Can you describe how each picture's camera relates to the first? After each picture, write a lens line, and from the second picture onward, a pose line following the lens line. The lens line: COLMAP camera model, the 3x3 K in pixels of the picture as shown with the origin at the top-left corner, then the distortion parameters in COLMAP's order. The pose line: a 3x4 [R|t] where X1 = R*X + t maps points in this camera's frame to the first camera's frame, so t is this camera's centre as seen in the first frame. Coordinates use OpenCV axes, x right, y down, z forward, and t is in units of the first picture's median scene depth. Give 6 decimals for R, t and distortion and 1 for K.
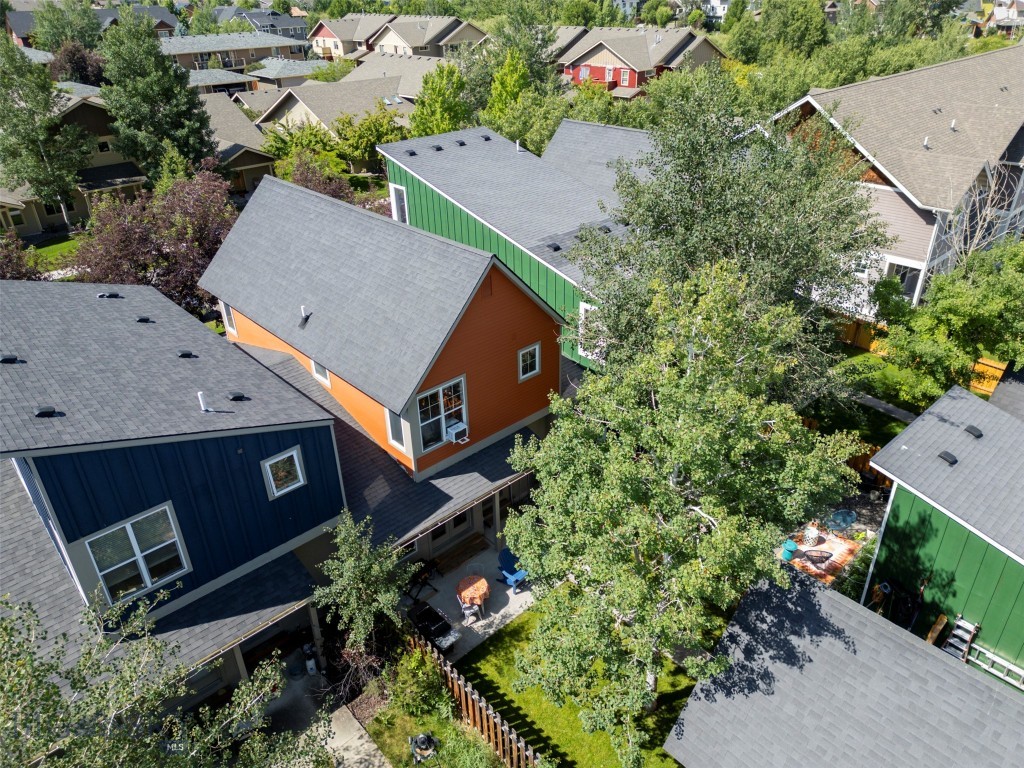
lens RADIAL K [[720.2, 0, 517.0], [0, 720.2, 379.1], [0, 0, 1]] dist [0.061611, -0.056434]
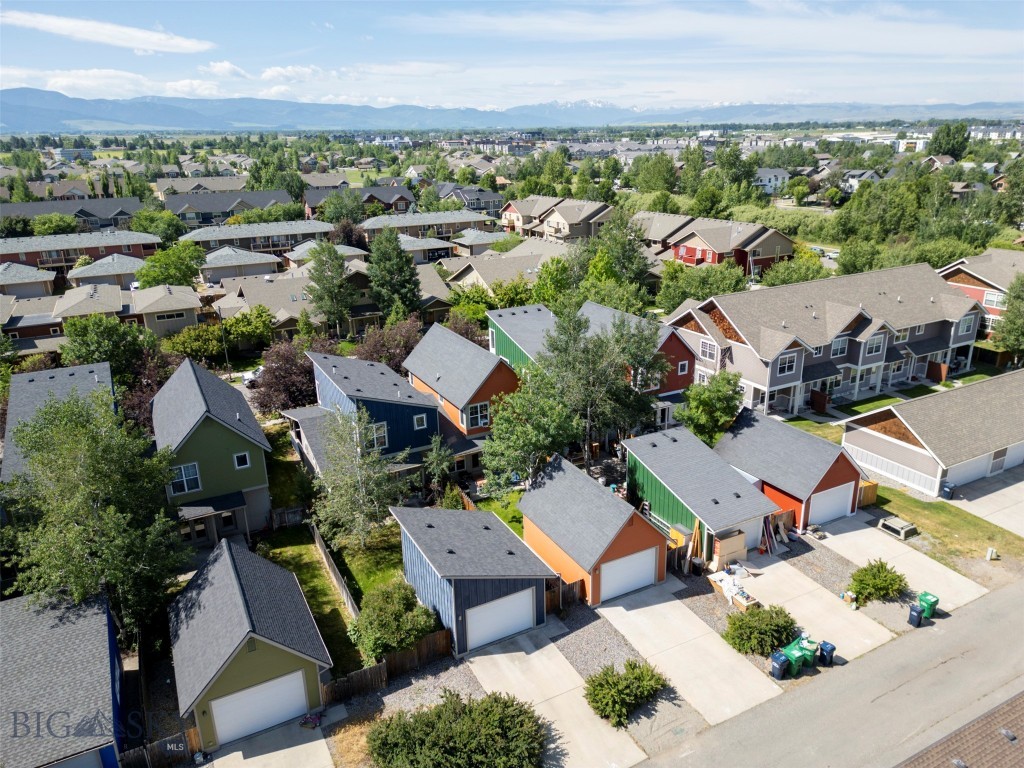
lens RADIAL K [[720.2, 0, 511.1], [0, 720.2, 382.6], [0, 0, 1]] dist [0.061611, -0.056434]
pose [[0.964809, 0.083089, -0.249480, 0.258196], [-0.124056, 0.980370, -0.153246, 0.125695], [0.231850, 0.178802, 0.956177, -0.600192]]
